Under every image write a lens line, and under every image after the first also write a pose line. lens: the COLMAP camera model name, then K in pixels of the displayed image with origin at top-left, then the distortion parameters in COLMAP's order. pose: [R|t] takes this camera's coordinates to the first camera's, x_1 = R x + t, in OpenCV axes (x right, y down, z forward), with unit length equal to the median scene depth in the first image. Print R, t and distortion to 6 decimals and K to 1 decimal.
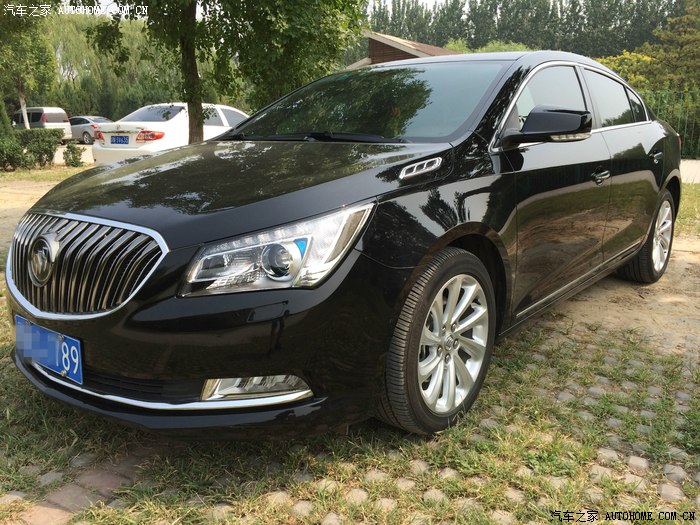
lens RADIAL K [[592.8, 0, 356.1], [0, 592.8, 272.9], [0, 0, 1]] dist [0.083306, -0.126533]
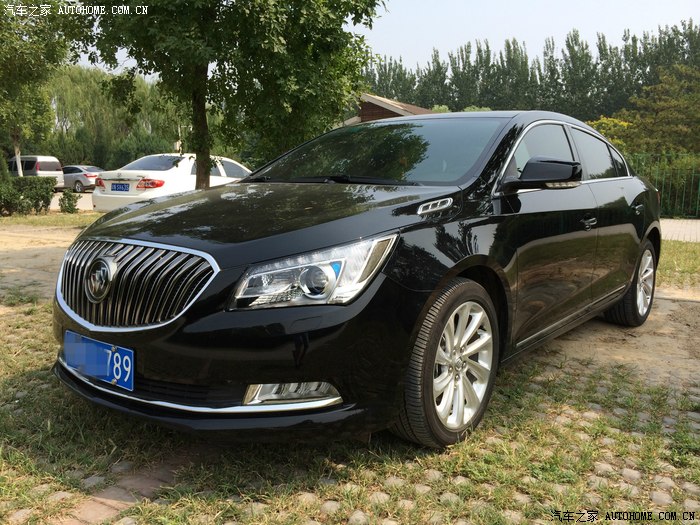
lens RADIAL K [[592.8, 0, 356.1], [0, 592.8, 272.9], [0, 0, 1]] dist [0.083306, -0.126533]
pose [[0.999531, 0.018400, 0.024475, -0.066060], [-0.016148, 0.995881, -0.089216, 0.053239], [-0.026016, 0.088779, 0.995712, -0.112520]]
